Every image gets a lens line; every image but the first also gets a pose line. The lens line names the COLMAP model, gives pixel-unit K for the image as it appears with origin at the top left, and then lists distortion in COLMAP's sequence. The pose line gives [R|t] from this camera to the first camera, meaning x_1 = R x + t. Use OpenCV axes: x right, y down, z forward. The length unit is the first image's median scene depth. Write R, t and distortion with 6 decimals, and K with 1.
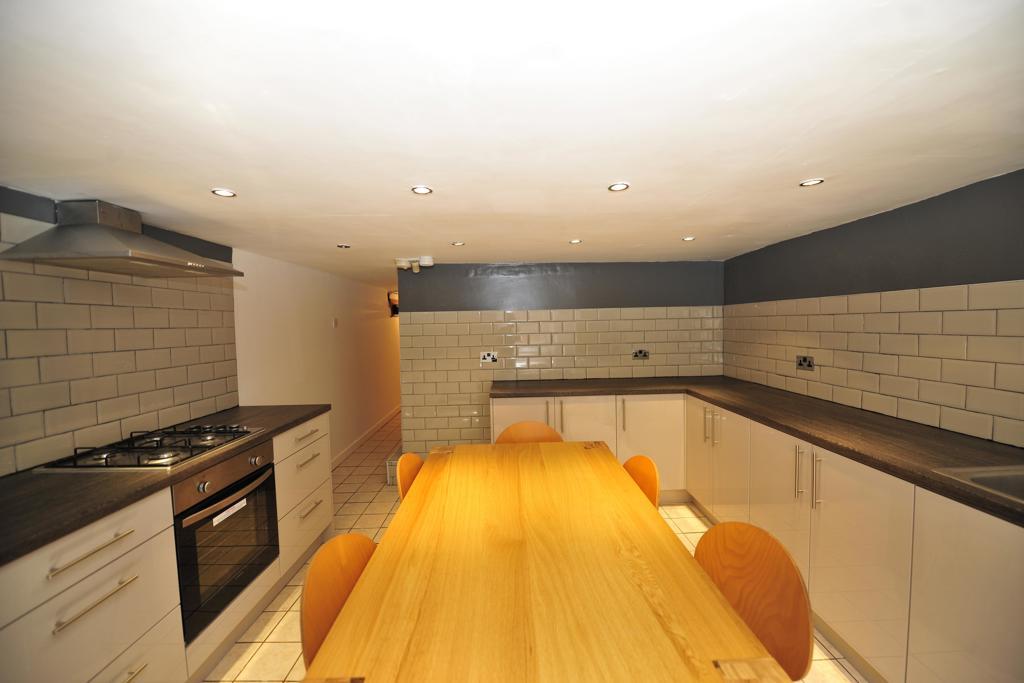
lens RADIAL K [[405.2, 0, 512.0], [0, 405.2, 341.5], [0, 0, 1]] dist [-0.013885, -0.004837]
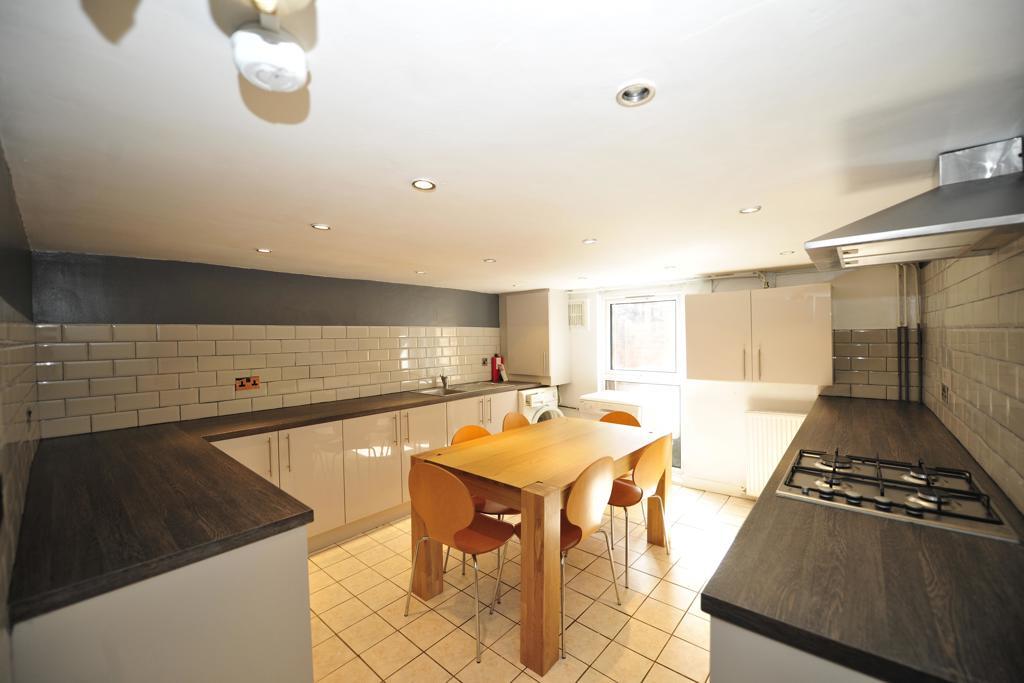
lens RADIAL K [[405.2, 0, 512.0], [0, 405.2, 341.5], [0, 0, 1]] dist [-0.013885, -0.004837]
pose [[-0.752025, 0.027307, 0.658568, -0.564073], [0.063606, 0.997485, 0.031272, -0.050115], [-0.656058, 0.065406, -0.751871, 1.366160]]
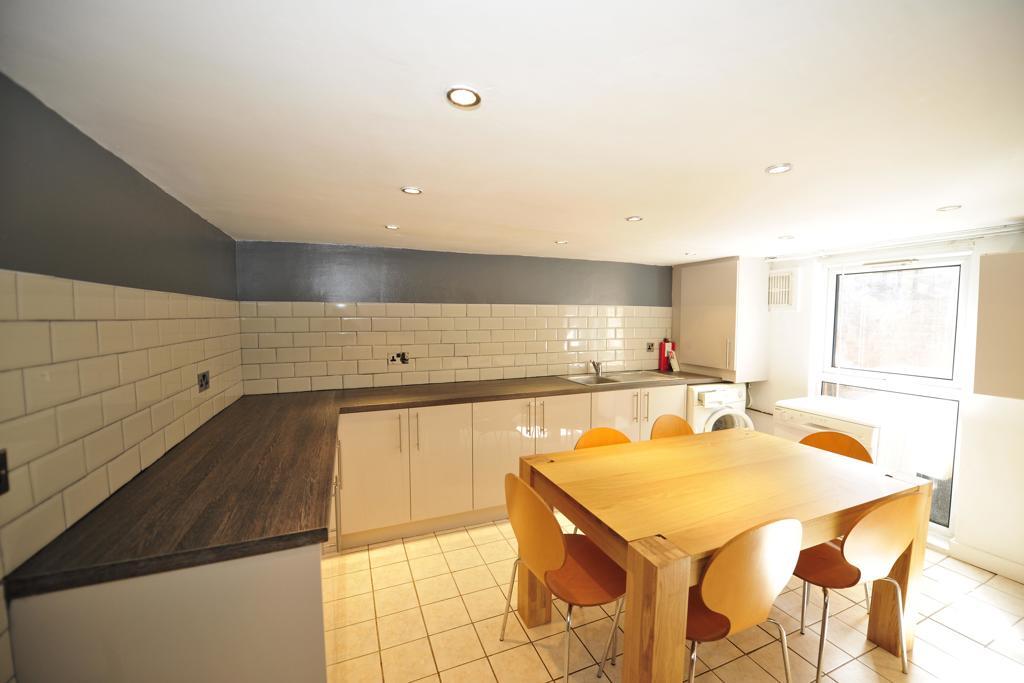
lens RADIAL K [[405.2, 0, 512.0], [0, 405.2, 341.5], [0, 0, 1]] dist [-0.013885, -0.004837]
pose [[-0.379237, -0.032471, 0.924730, -0.494105], [0.051235, 0.997114, 0.056025, -0.045101], [-0.923880, 0.068625, -0.376479, 1.147066]]
